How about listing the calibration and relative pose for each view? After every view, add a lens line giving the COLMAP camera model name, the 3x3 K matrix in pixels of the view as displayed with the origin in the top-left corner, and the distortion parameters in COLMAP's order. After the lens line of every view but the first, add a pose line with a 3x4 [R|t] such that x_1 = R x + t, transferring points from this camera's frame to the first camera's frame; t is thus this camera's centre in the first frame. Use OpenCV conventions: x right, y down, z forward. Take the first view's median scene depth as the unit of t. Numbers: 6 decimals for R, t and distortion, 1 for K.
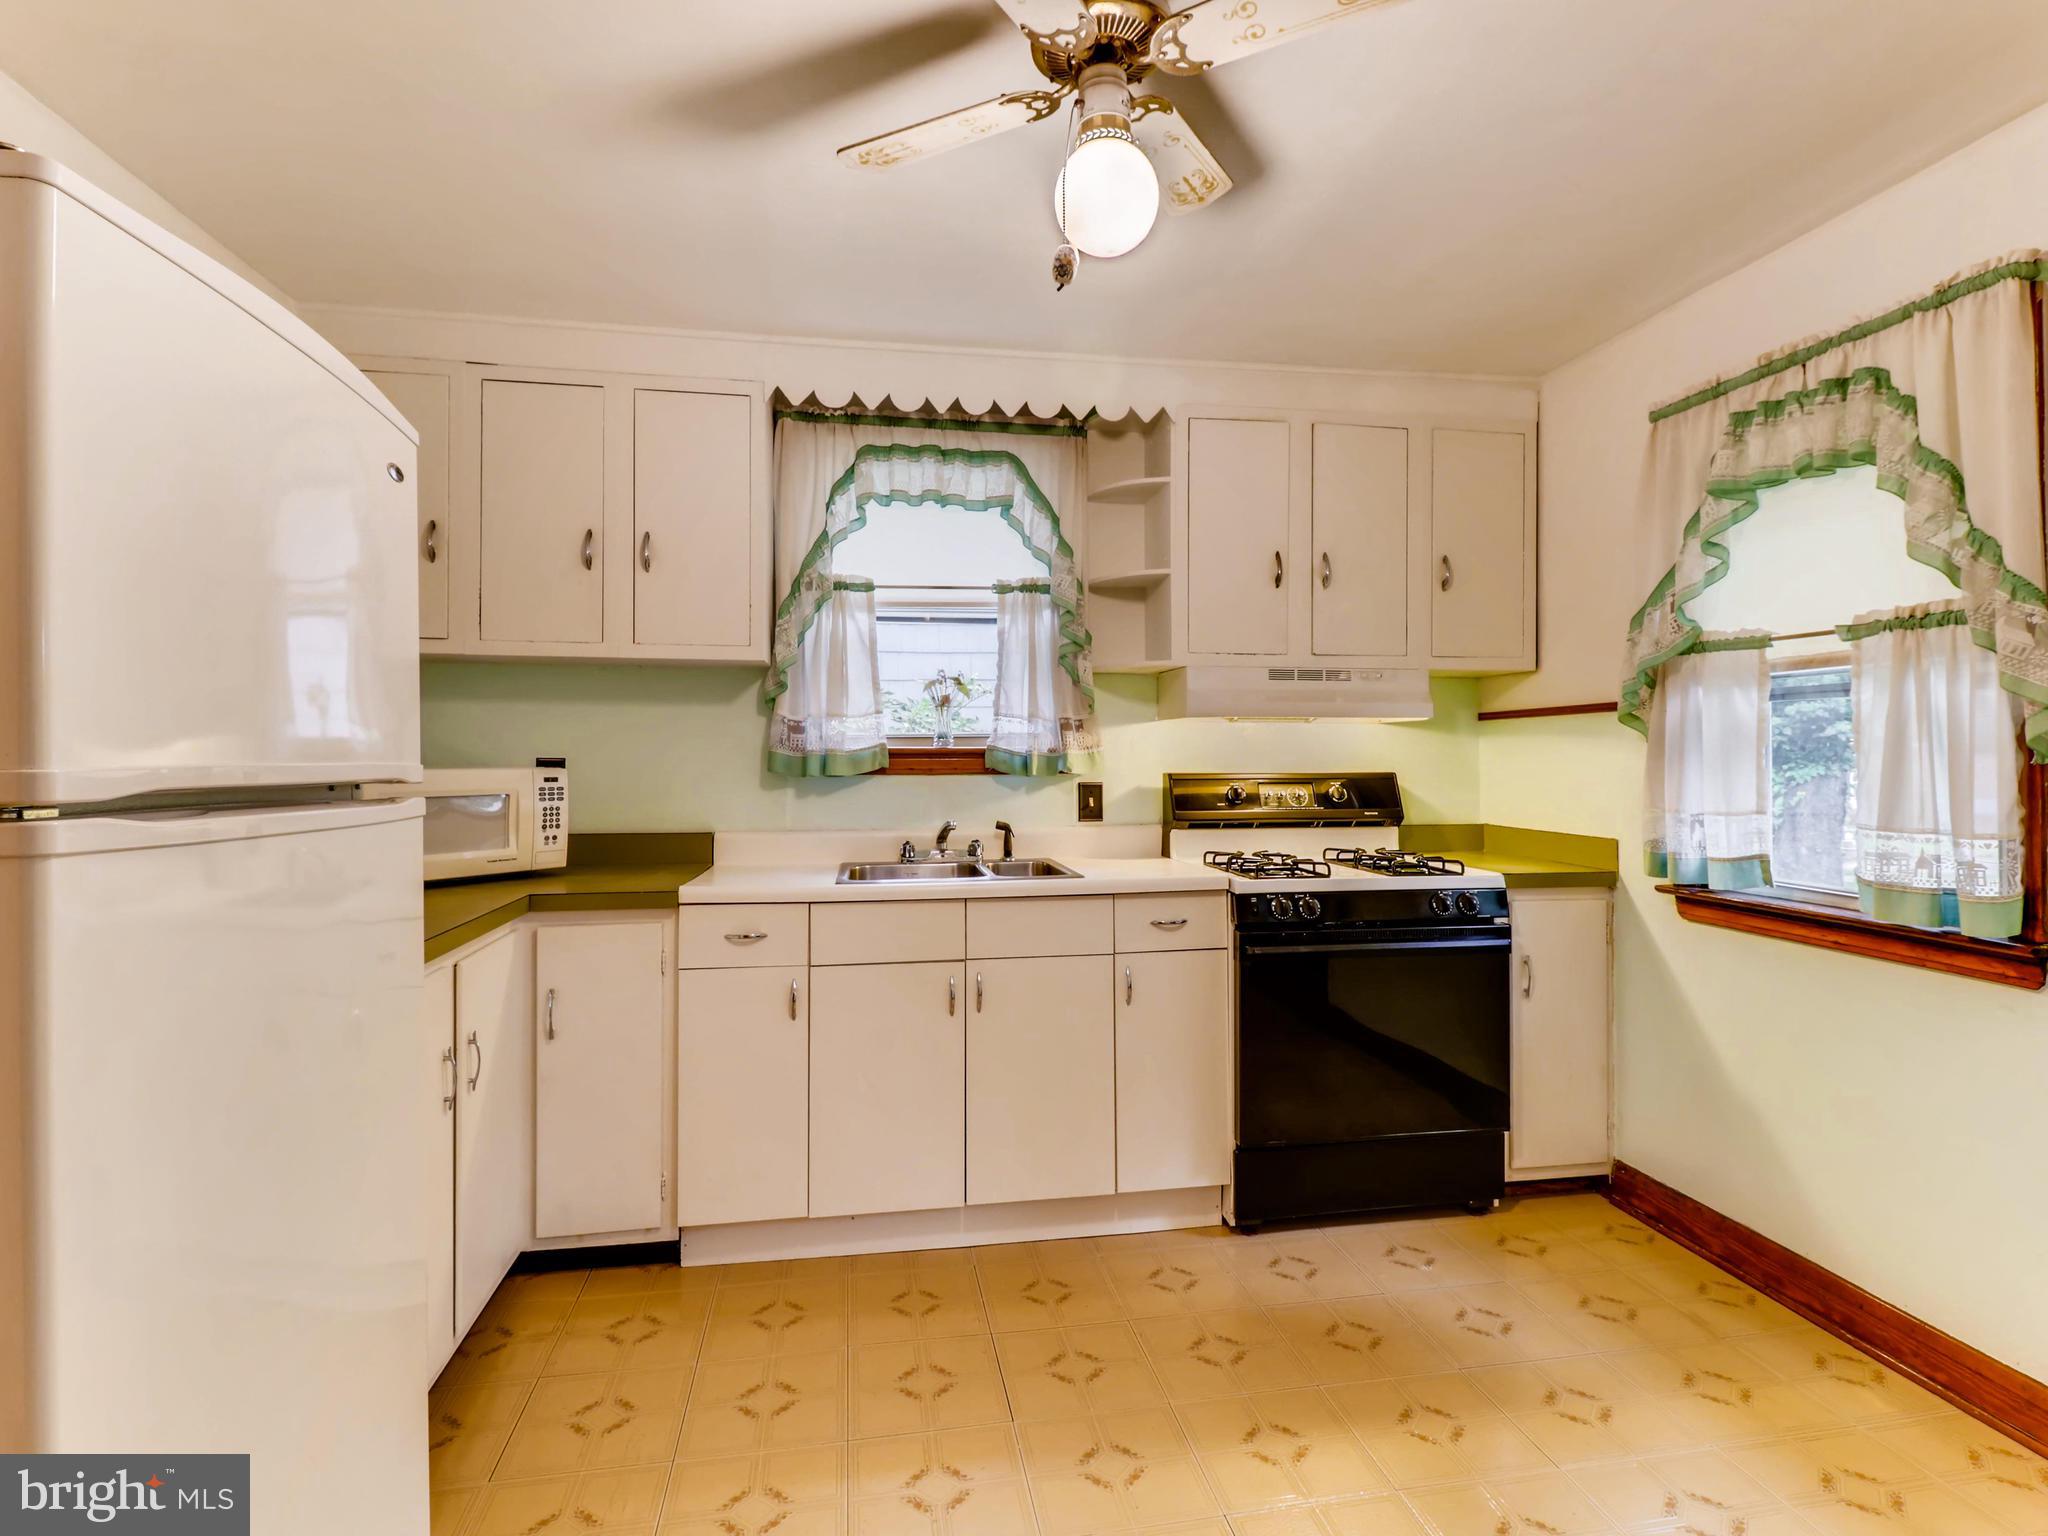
lens RADIAL K [[1071.2, 0, 1038.1], [0, 1071.2, 760.5], [0, 0, 1]] dist [0.023106, -0.016629]
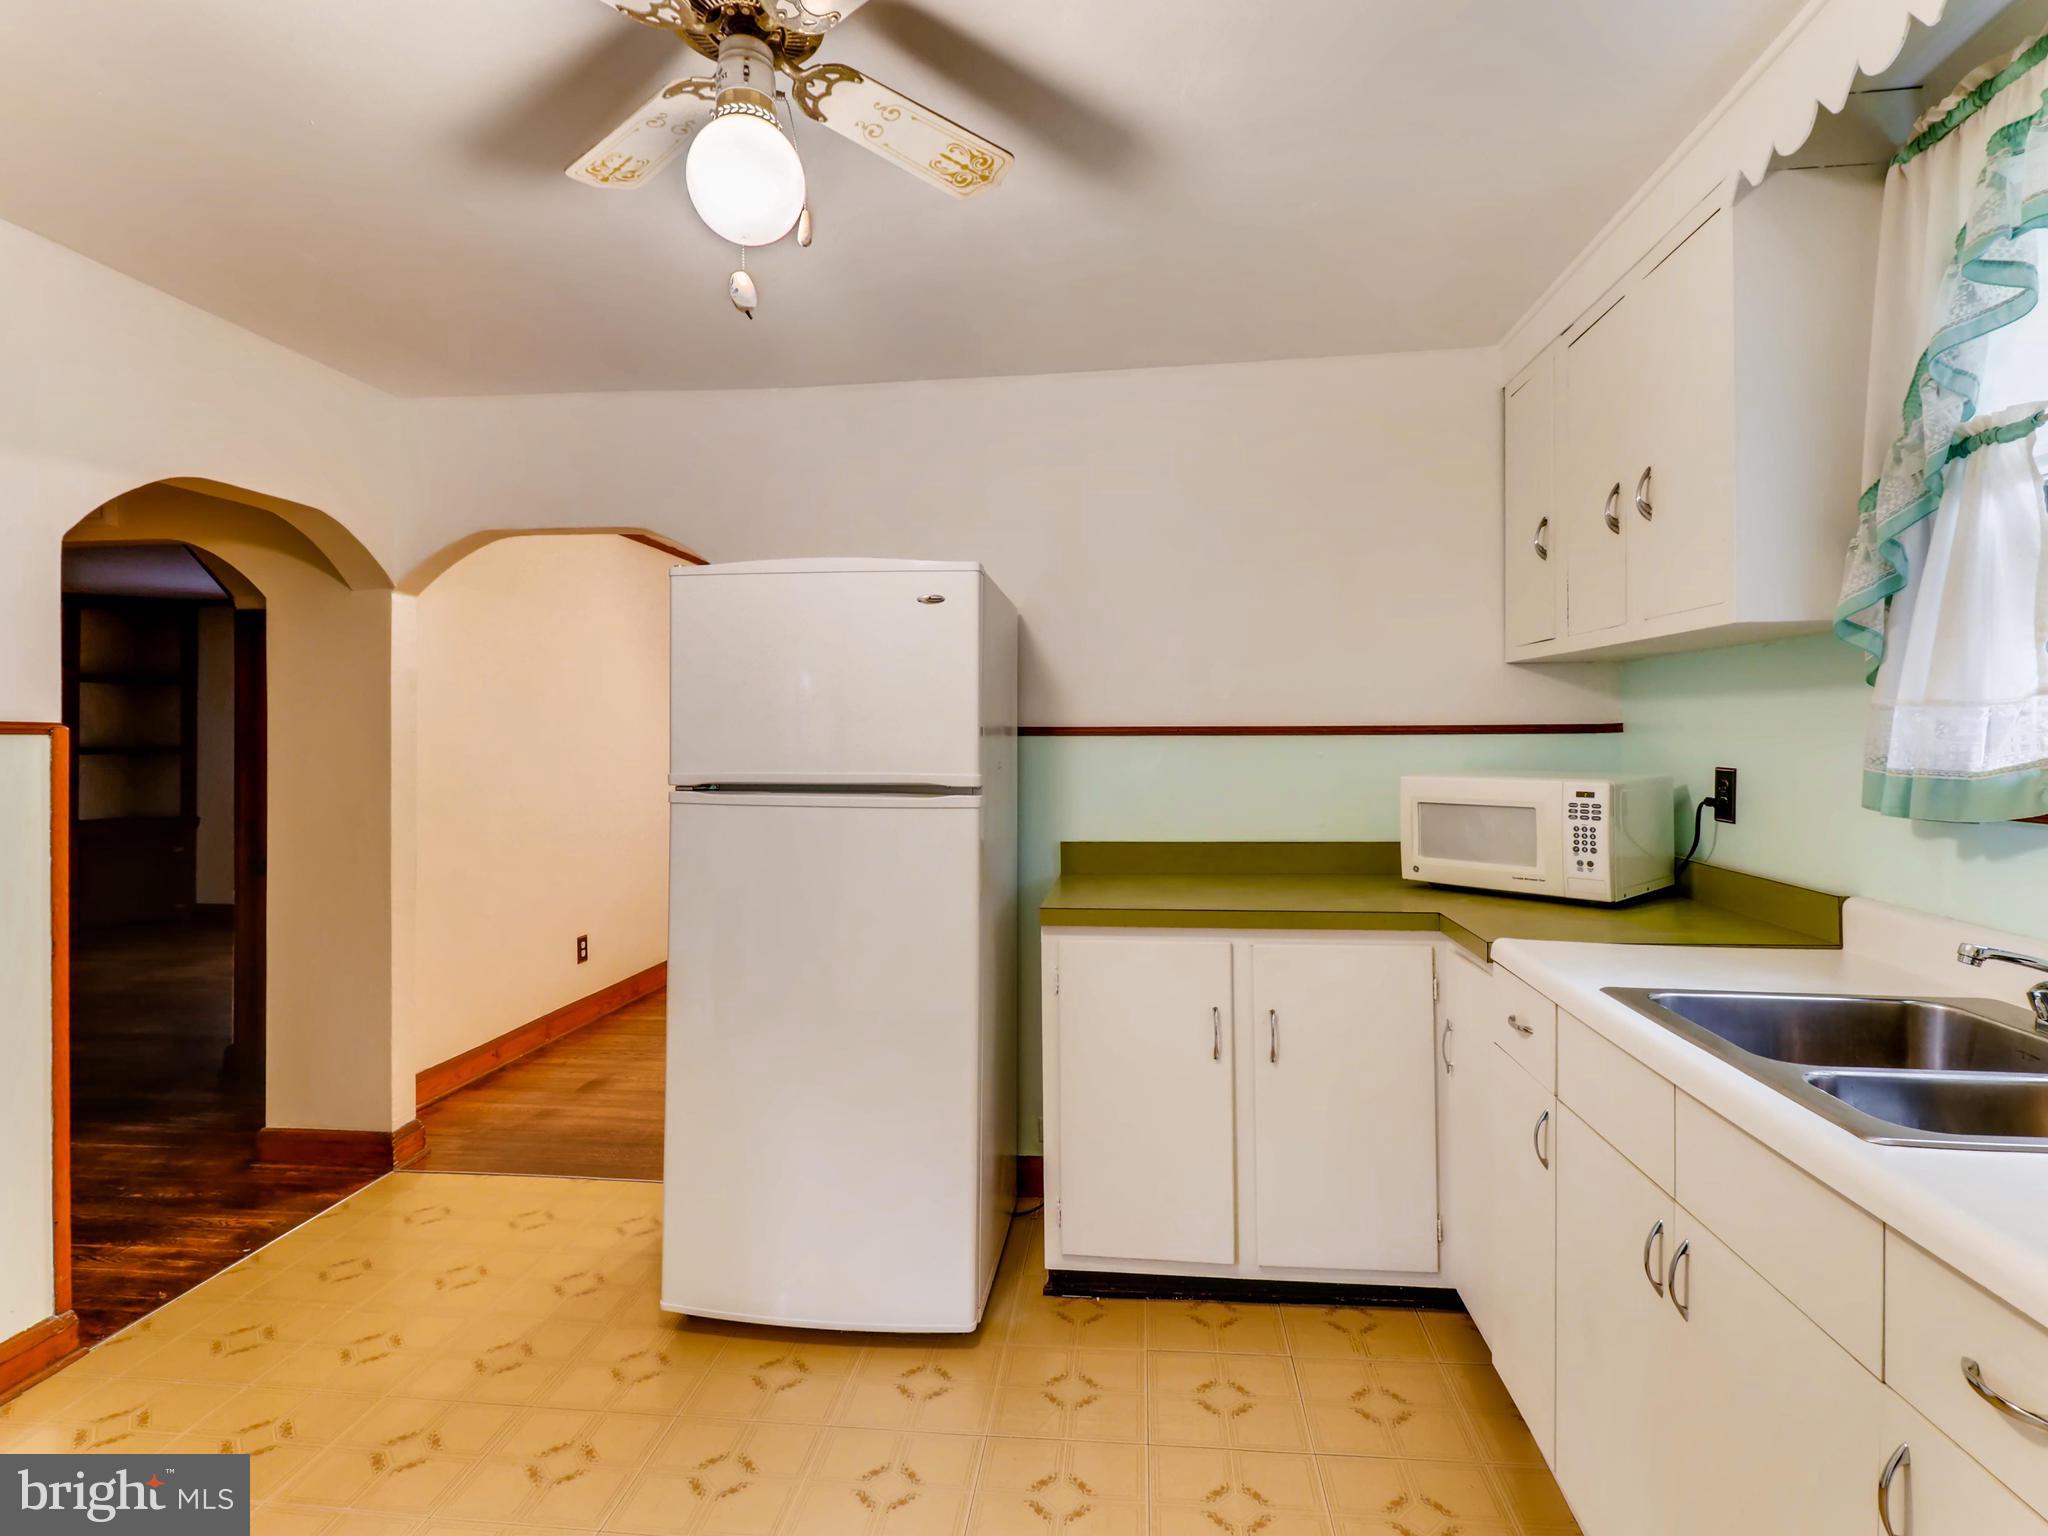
lens RADIAL K [[1055.1, 0, 1024.2], [0, 1055.1, 742.0], [0, 0, 1]] dist [0.027221, -0.022317]
pose [[-0.283615, 0.010962, -0.958876, 0.479569], [0.000779, 0.999937, 0.011201, -0.033819], [0.958938, 0.002430, -0.283605, 0.825924]]
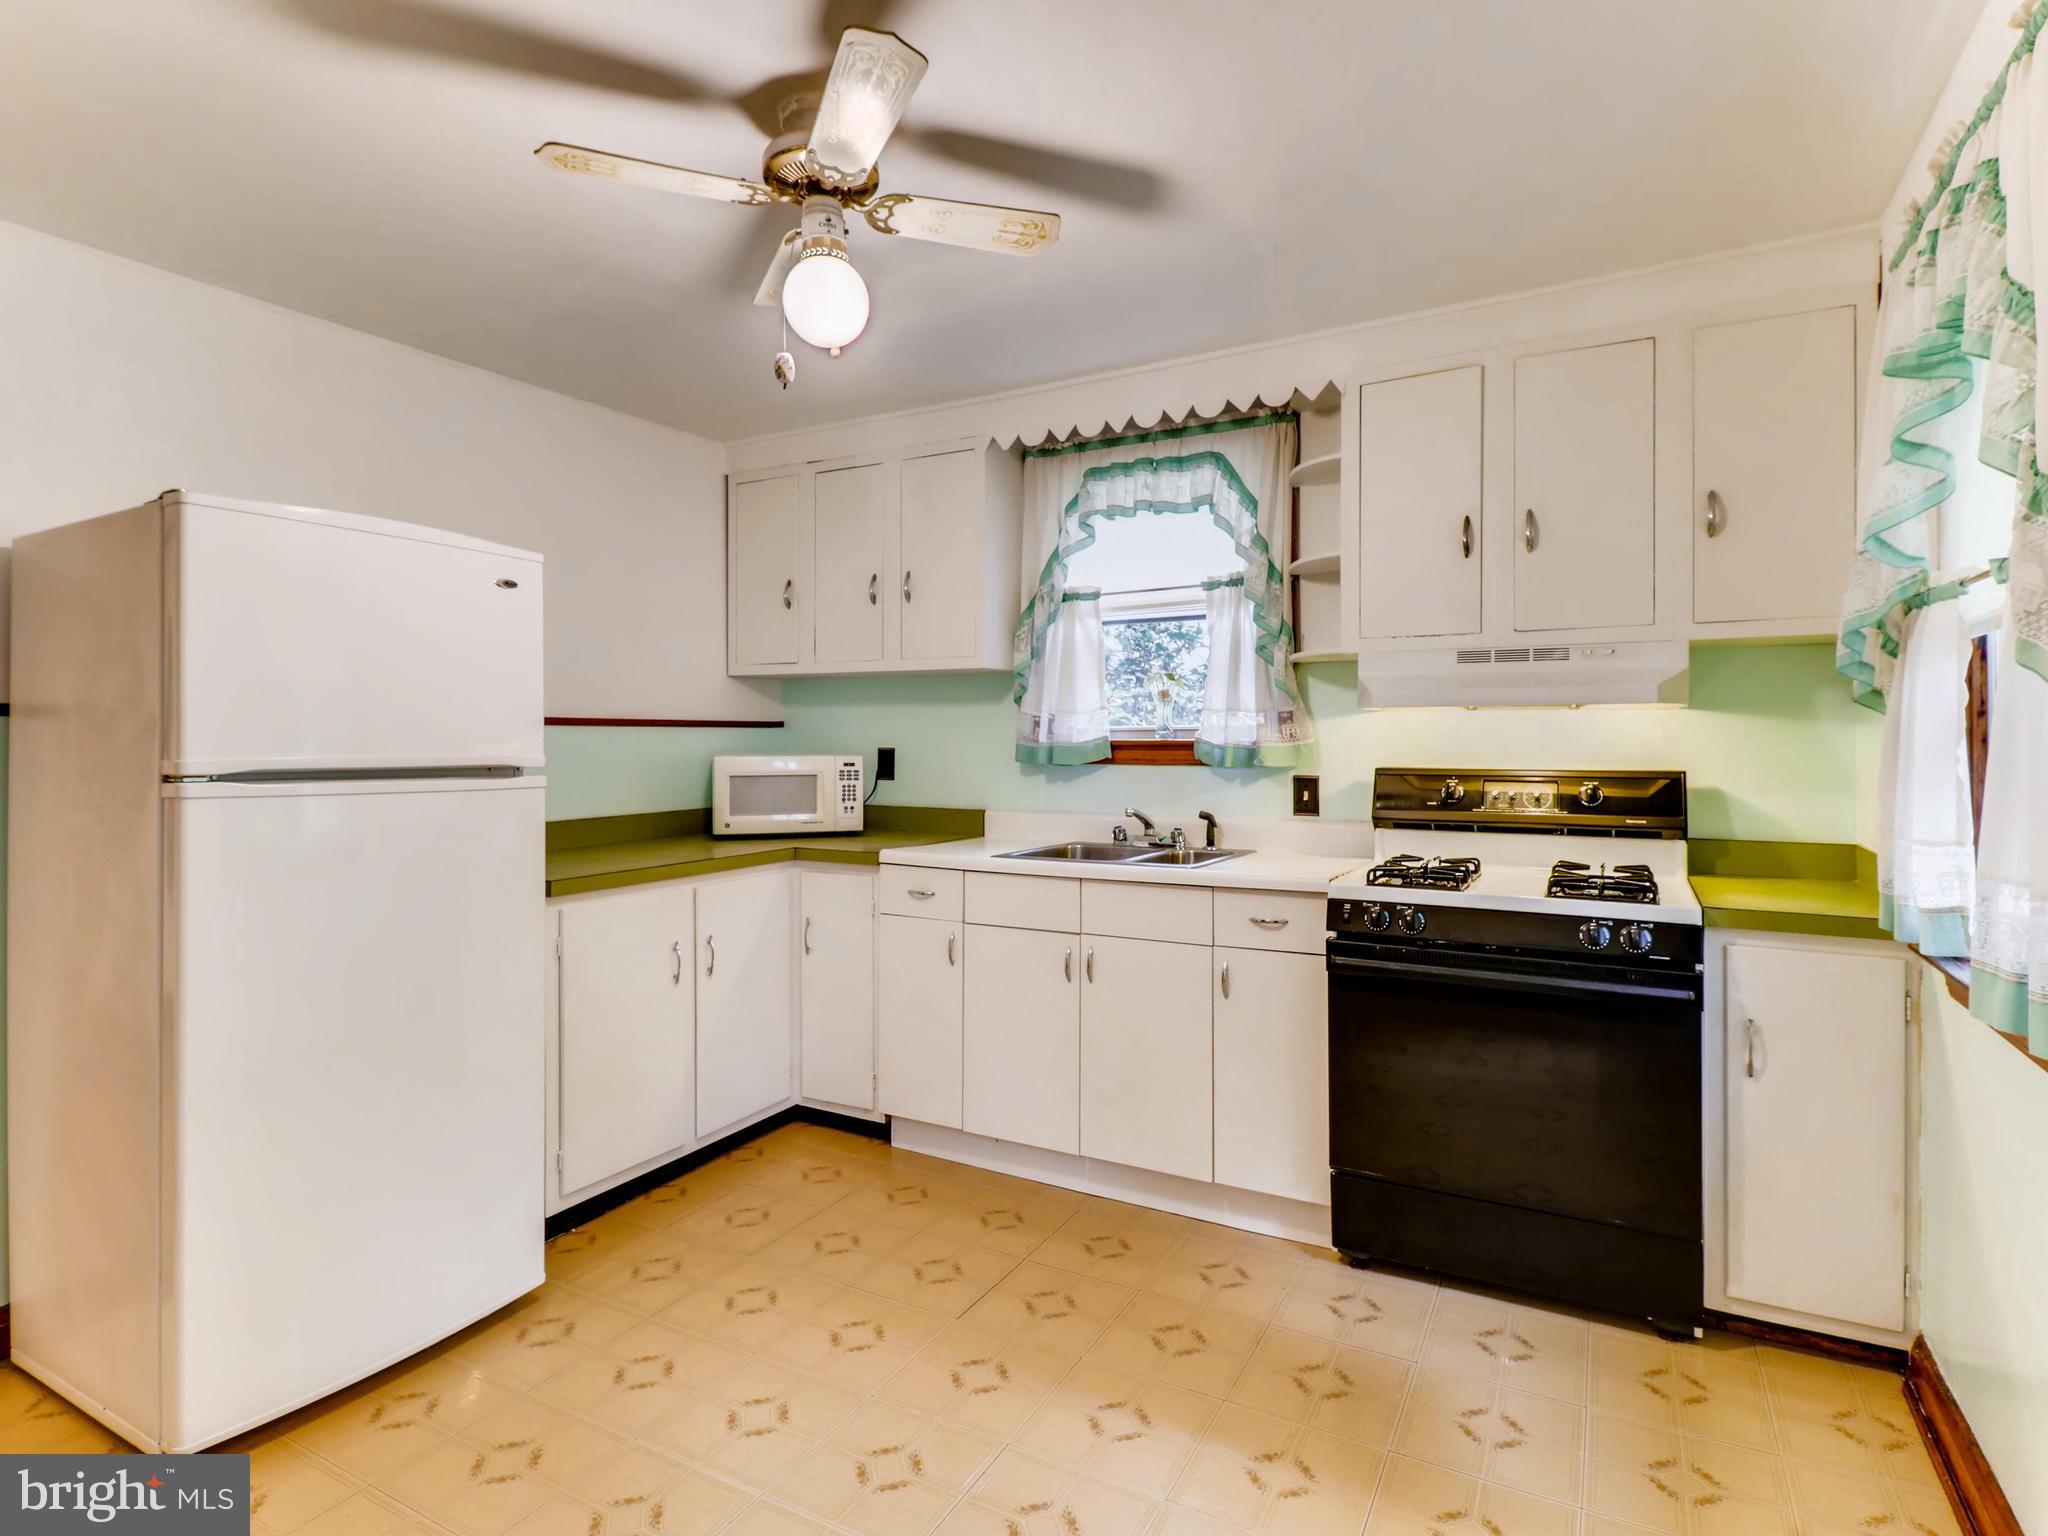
lens RADIAL K [[1072.9, 0, 1025.0], [0, 1072.9, 752.0], [0, 0, 1]] dist [0.020567, -0.016836]
pose [[0.774116, 0.008419, -0.632988, 0.571303], [-0.003193, 0.999951, 0.009395, -0.011264], [0.633036, -0.005252, 0.774105, 0.105508]]
